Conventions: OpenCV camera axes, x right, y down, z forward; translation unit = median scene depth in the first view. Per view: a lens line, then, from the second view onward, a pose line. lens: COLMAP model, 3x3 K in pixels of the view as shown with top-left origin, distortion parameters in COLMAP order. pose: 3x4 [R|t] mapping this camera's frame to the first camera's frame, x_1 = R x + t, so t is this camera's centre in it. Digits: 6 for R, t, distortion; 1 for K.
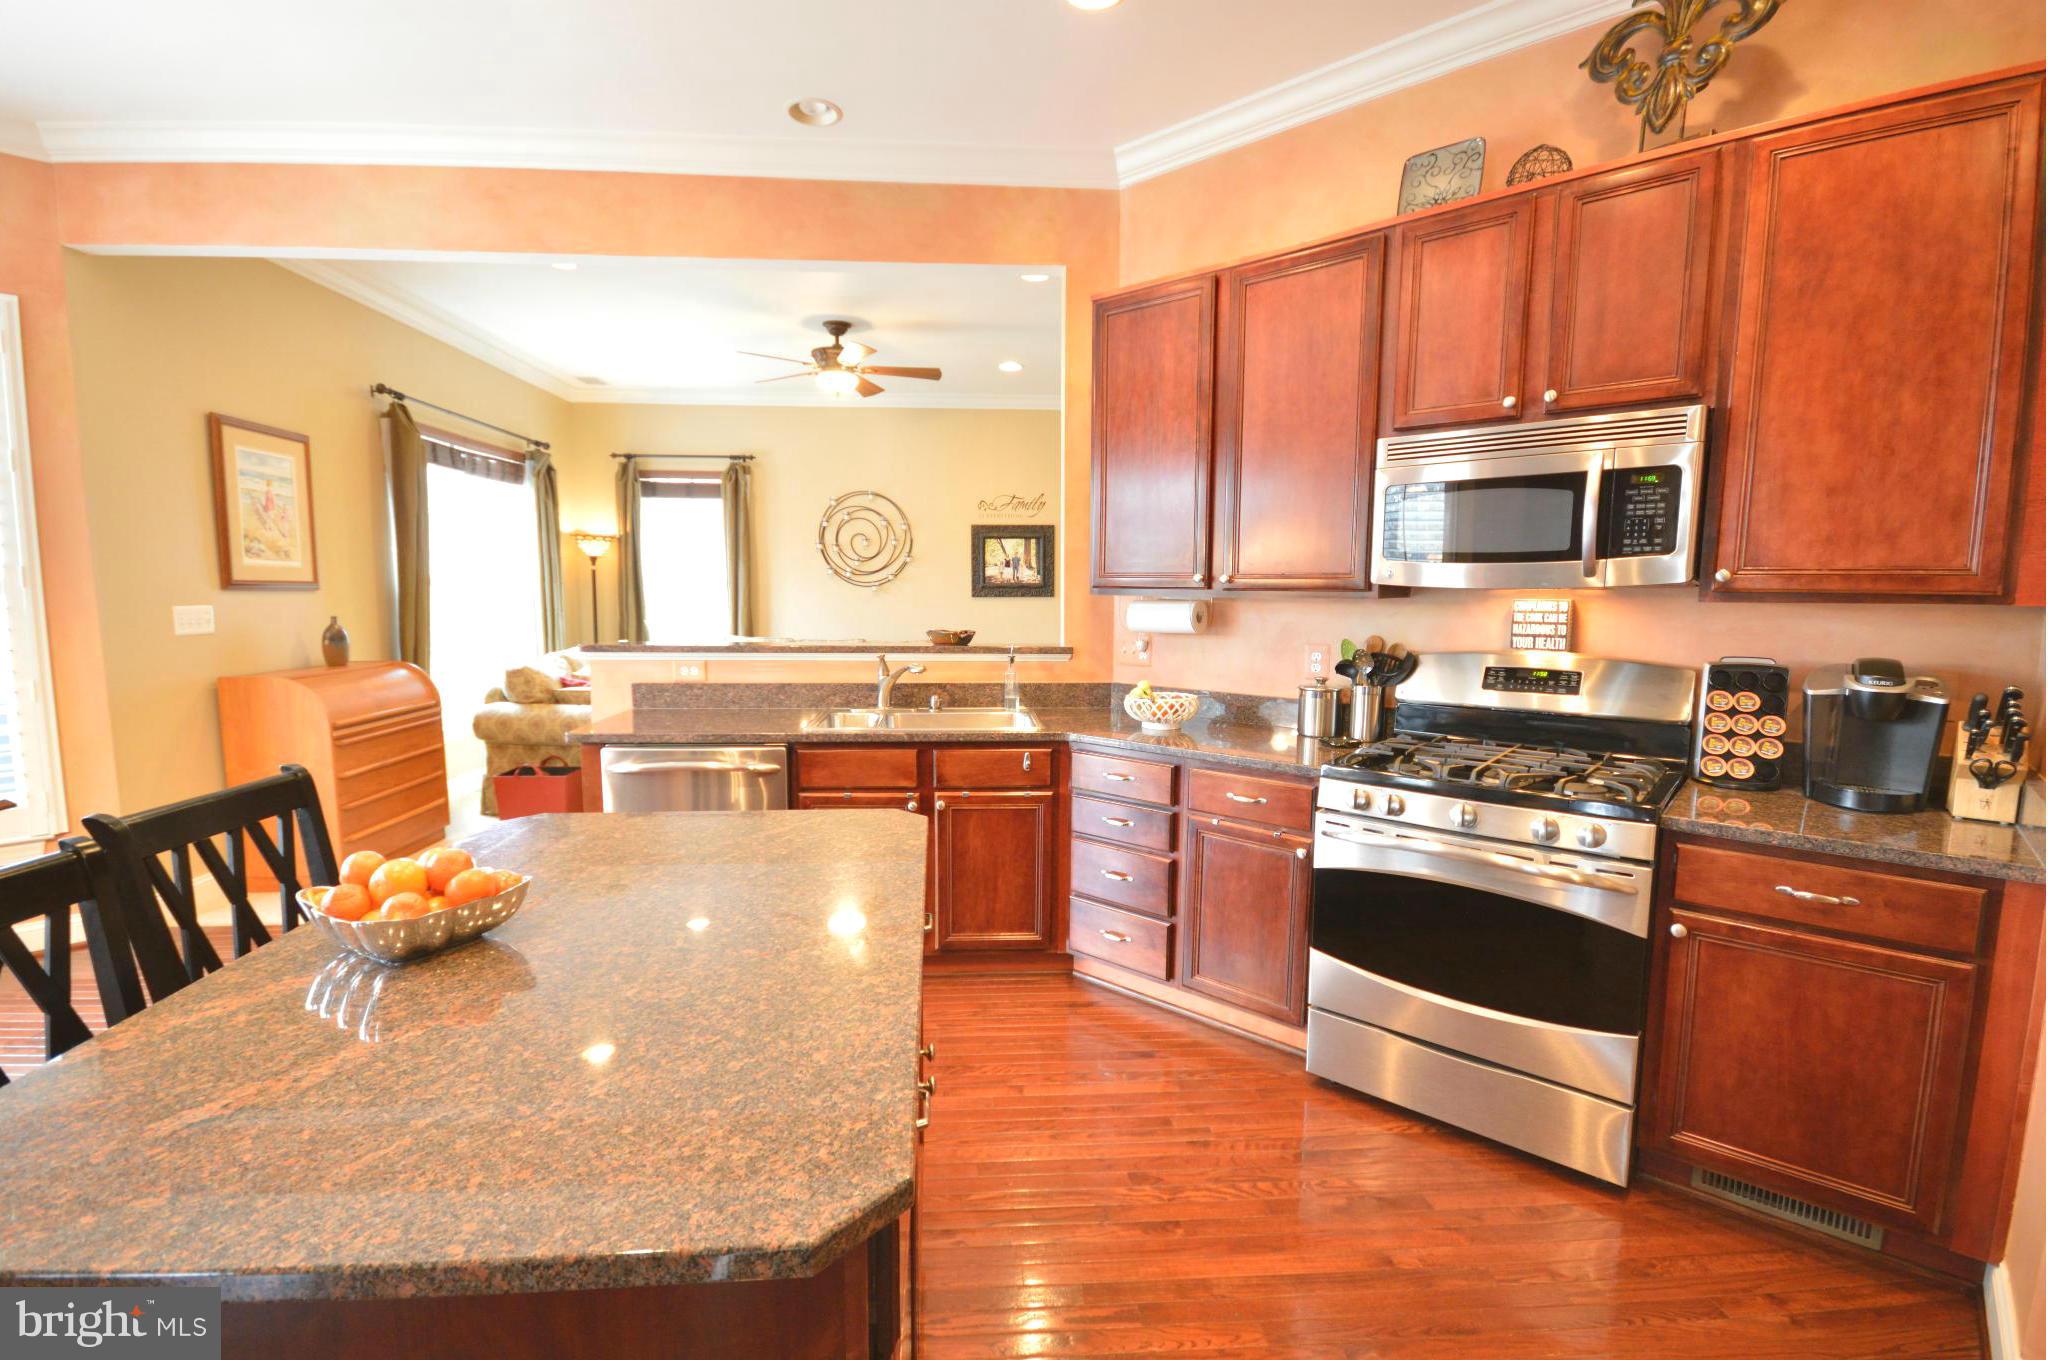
lens RADIAL K [[907.1, 0, 1007.6], [0, 907.1, 680.6], [0, 0, 1]] dist [0.001531, -0.008342]
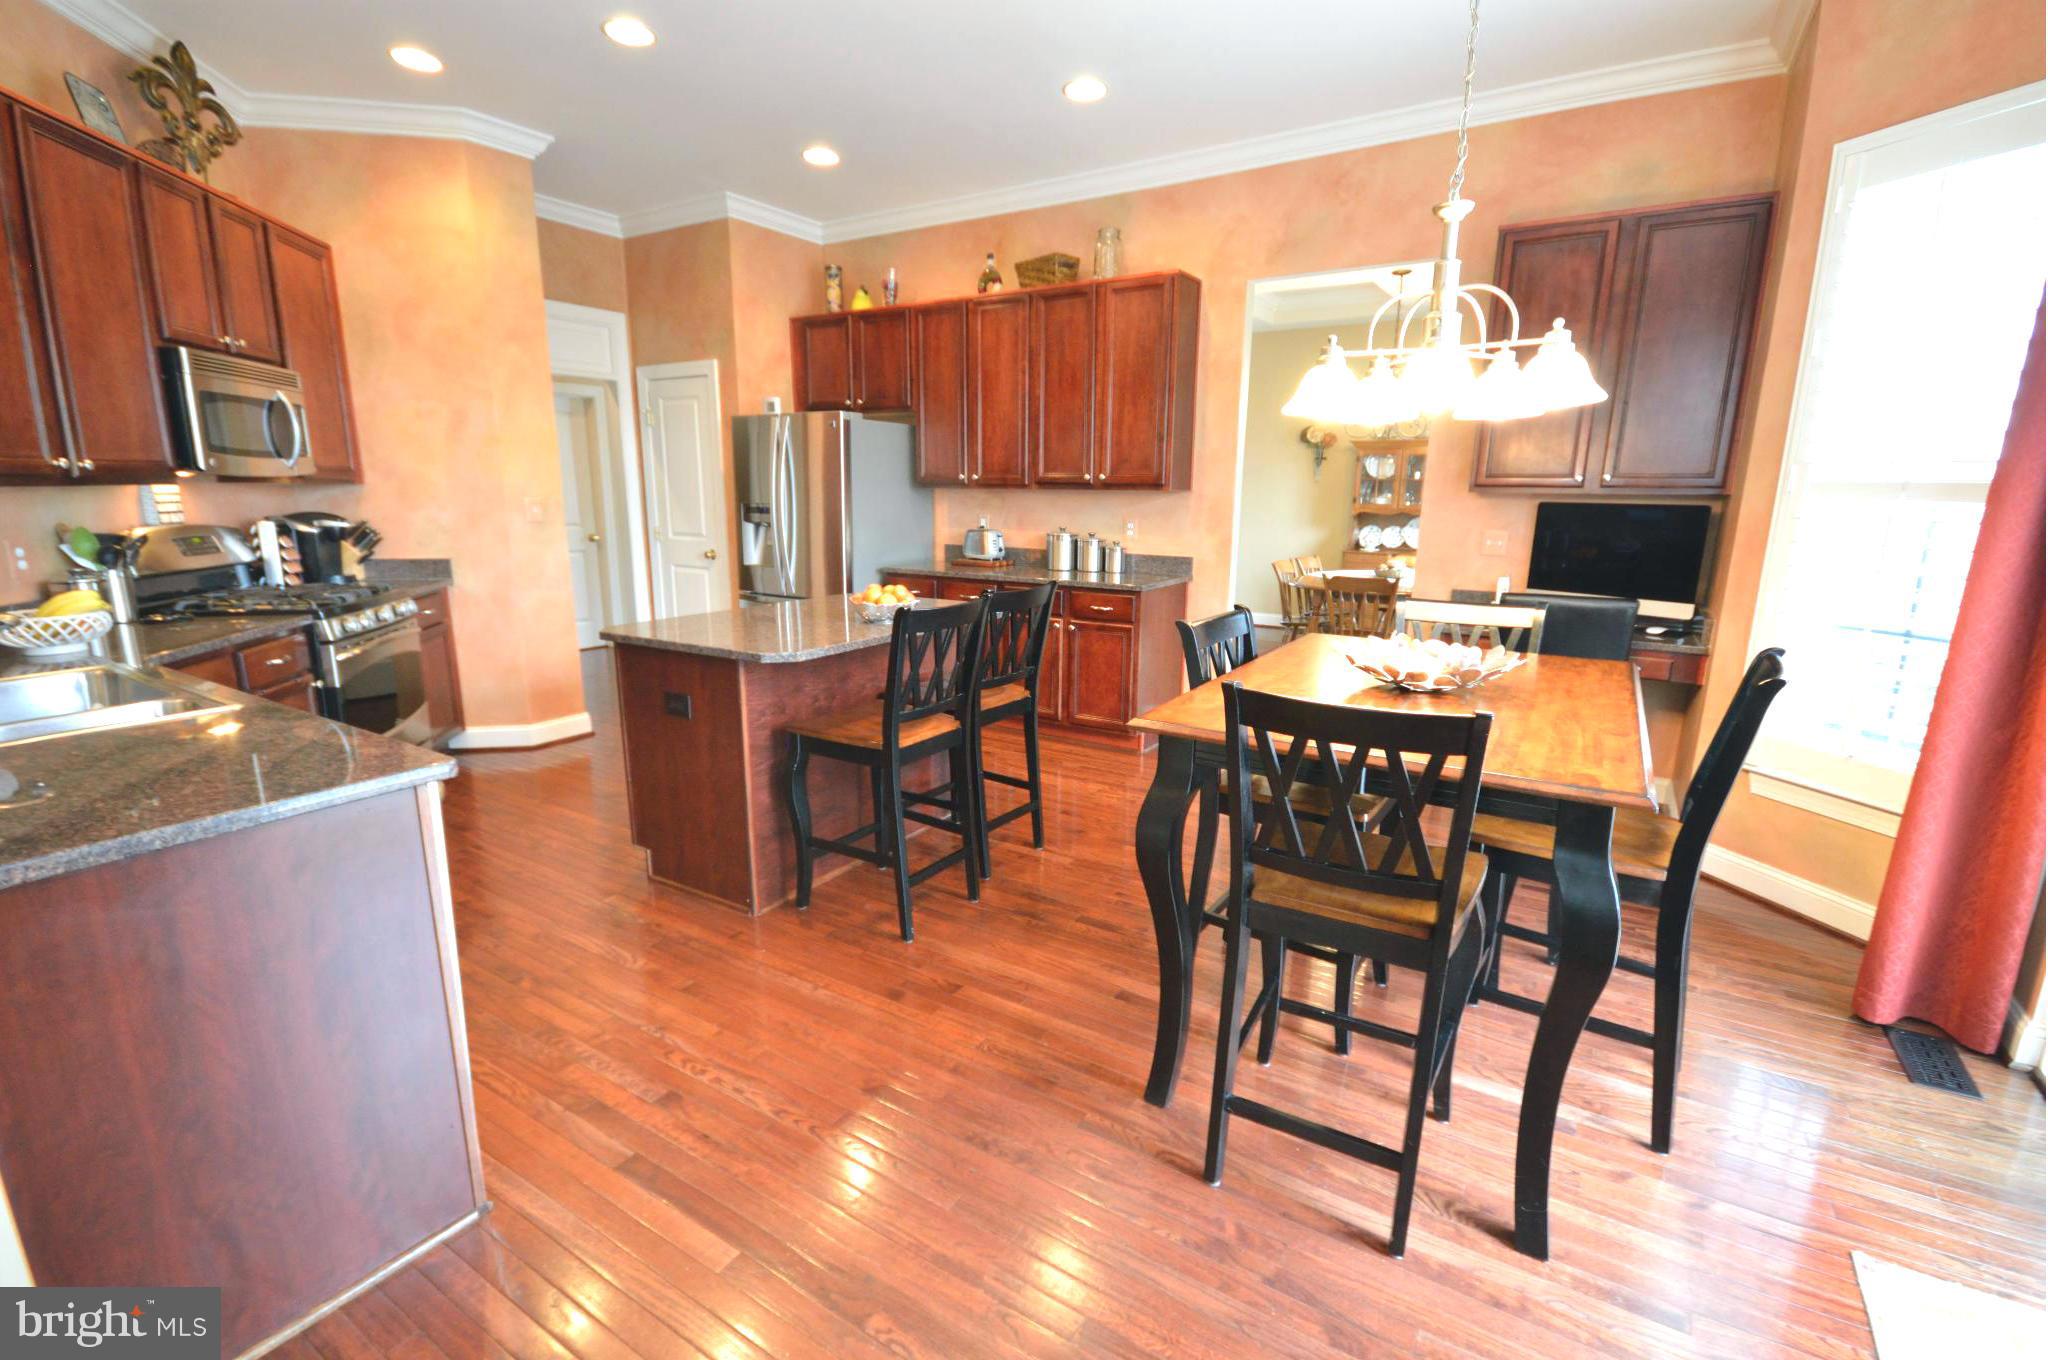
lens RADIAL K [[907.1, 0, 1019.4], [0, 907.1, 684.6], [0, 0, 1]] dist [0.001531, -0.008342]
pose [[-0.809672, -0.136276, 0.570842, -0.383119], [0.046972, 0.954499, 0.294491, -0.045071], [-0.585001, 0.265254, -0.766430, 0.439427]]
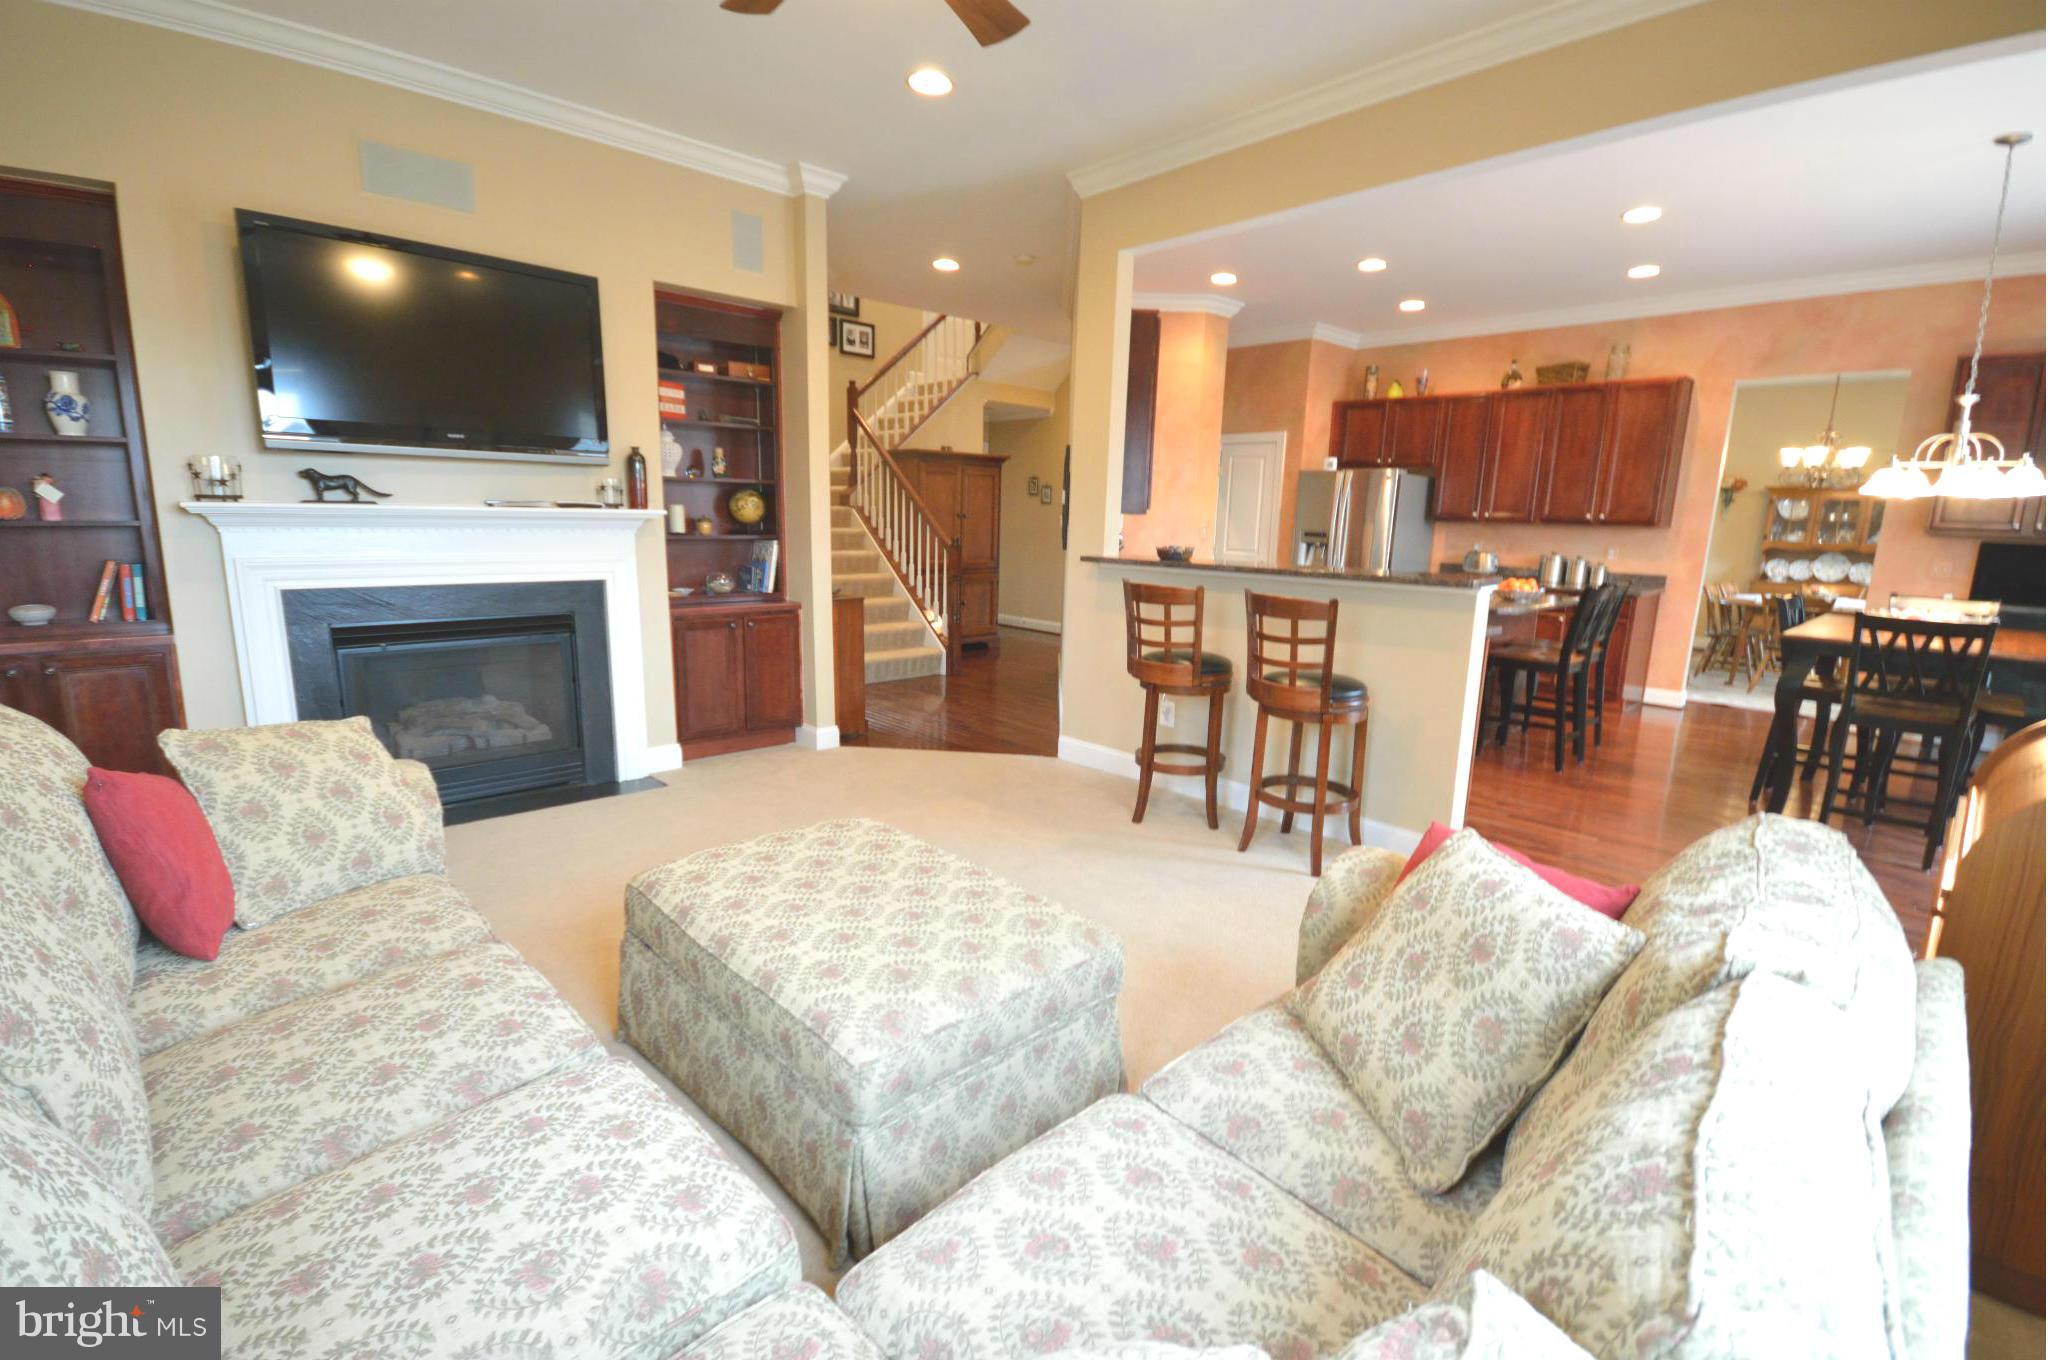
lens RADIAL K [[907.1, 0, 1008.7], [0, 907.1, 686.4], [0, 0, 1]] dist [0.001531, -0.008342]
pose [[-0.621895, -0.166837, 0.765122, -0.398076], [0.053881, 0.965610, 0.254349, -0.089769], [-0.781245, 0.199404, -0.591519, 0.884317]]
